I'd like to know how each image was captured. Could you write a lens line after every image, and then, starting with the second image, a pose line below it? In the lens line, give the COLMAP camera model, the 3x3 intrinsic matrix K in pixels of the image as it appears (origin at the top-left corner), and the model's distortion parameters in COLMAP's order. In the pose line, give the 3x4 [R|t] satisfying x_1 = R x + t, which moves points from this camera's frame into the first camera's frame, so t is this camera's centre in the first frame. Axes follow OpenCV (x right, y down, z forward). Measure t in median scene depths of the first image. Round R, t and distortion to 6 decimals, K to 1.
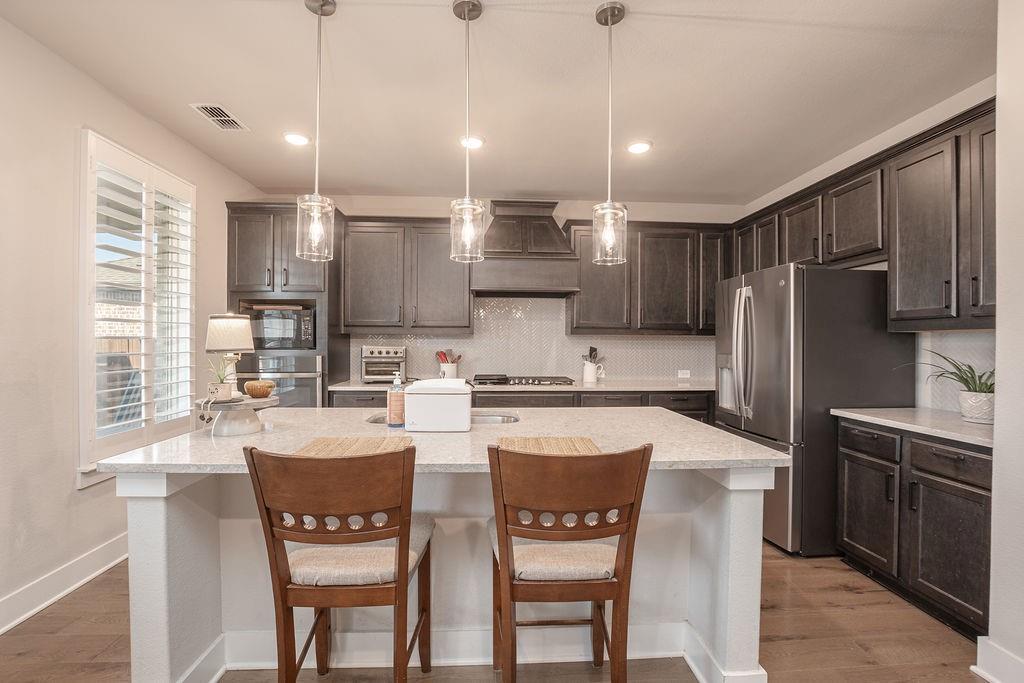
lens RADIAL K [[456.7, 0, 508.2], [0, 456.7, 340.7], [0, 0, 1]] dist [-0.036048, 0.006987]
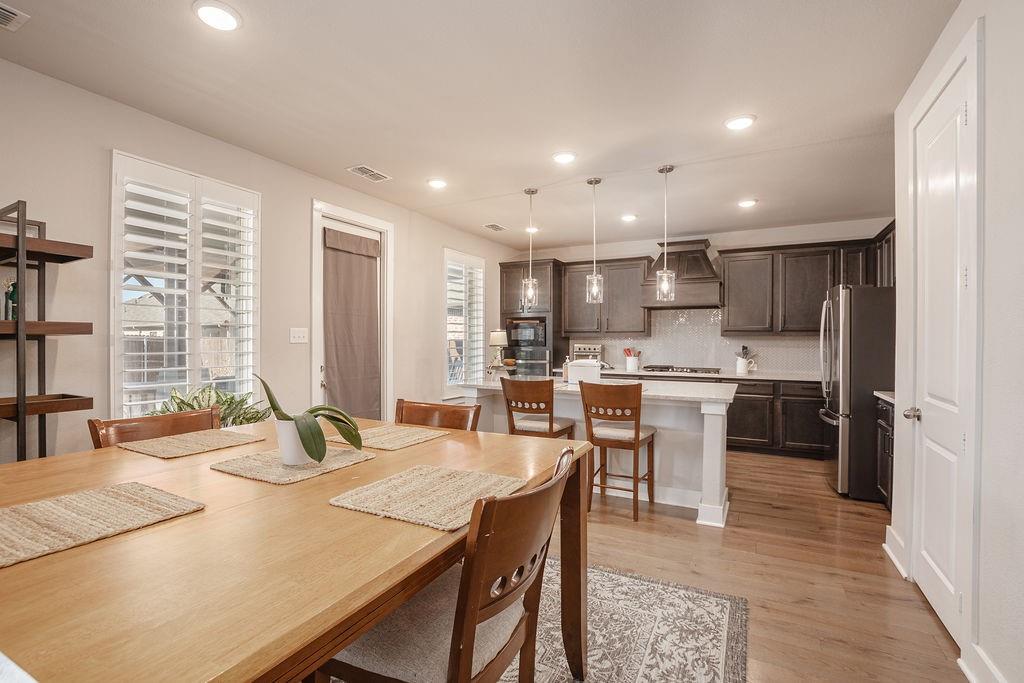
lens RADIAL K [[456.7, 0, 508.2], [0, 456.7, 340.7], [0, 0, 1]] dist [-0.036048, 0.006987]
pose [[0.850178, -0.002915, -0.526488, 0.317791], [0.001301, 0.999993, -0.003436, 0.003197], [0.526495, 0.002237, 0.850176, -0.465645]]
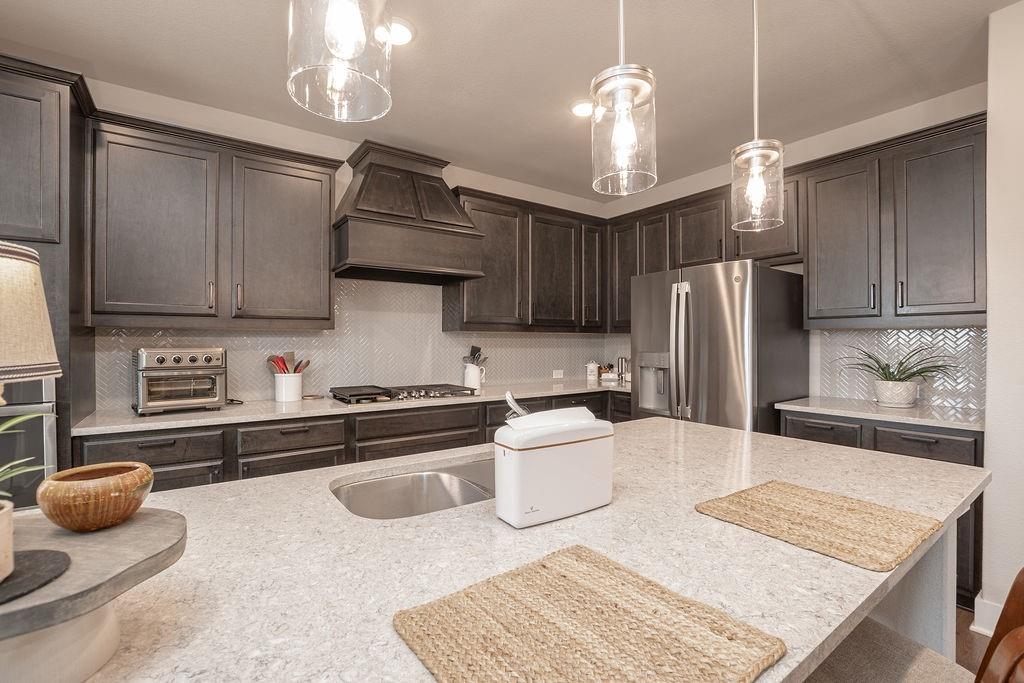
lens RADIAL K [[456.7, 0, 508.2], [0, 456.7, 340.7], [0, 0, 1]] dist [-0.036048, 0.006987]
pose [[0.844721, -0.005766, 0.535176, -0.230248], [0.004664, 0.999983, 0.003412, 0.001398], [-0.535187, -0.000386, 0.844734, 0.292308]]
